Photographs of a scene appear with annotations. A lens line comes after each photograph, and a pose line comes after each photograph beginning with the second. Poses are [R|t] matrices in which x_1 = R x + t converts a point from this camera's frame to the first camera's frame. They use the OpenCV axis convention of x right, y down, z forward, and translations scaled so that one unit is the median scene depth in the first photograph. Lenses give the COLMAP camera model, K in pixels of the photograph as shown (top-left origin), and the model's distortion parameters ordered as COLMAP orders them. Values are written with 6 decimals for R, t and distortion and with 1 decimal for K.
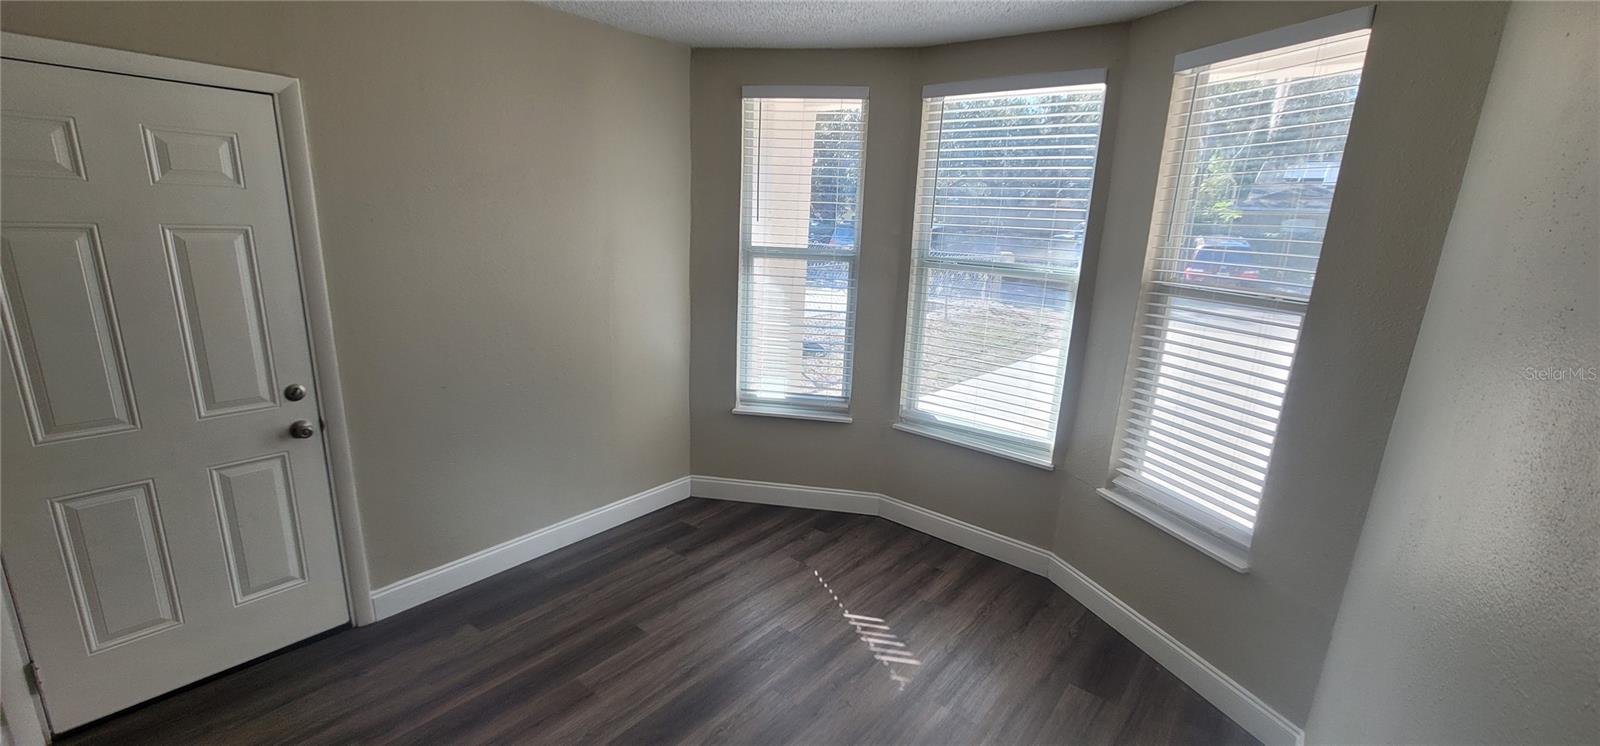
lens RADIAL K [[650.8, 0, 802.8], [0, 650.8, 379.7], [0, 0, 1]] dist [0.000965, 0.000228]
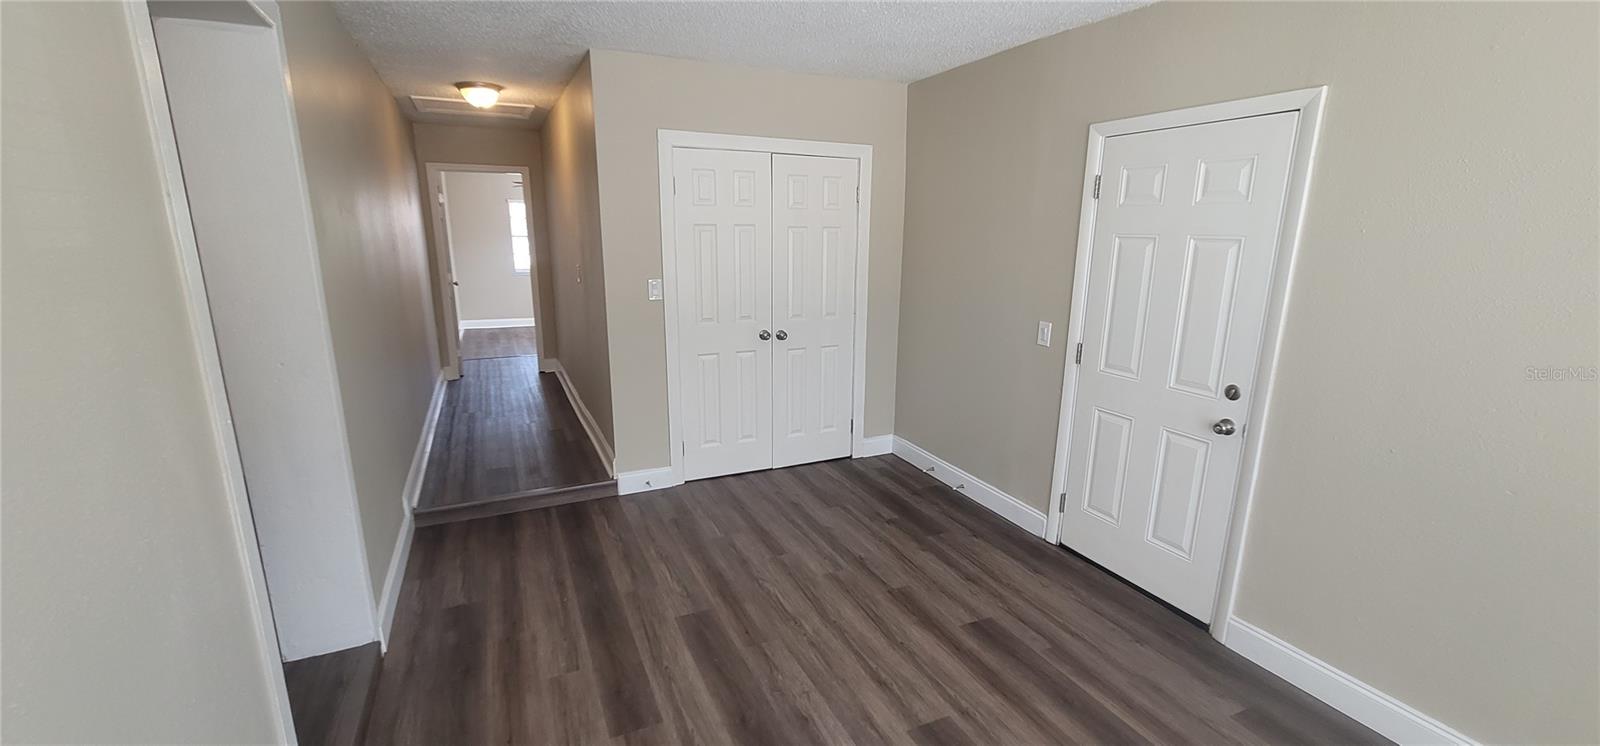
lens RADIAL K [[650.8, 0, 802.8], [0, 650.8, 379.7], [0, 0, 1]] dist [0.000965, 0.000228]
pose [[-0.438275, 0.159107, -0.884647, 0.470581], [-0.249377, 0.924046, 0.289740, -0.132672], [0.863554, 0.347597, -0.365309, 0.775732]]
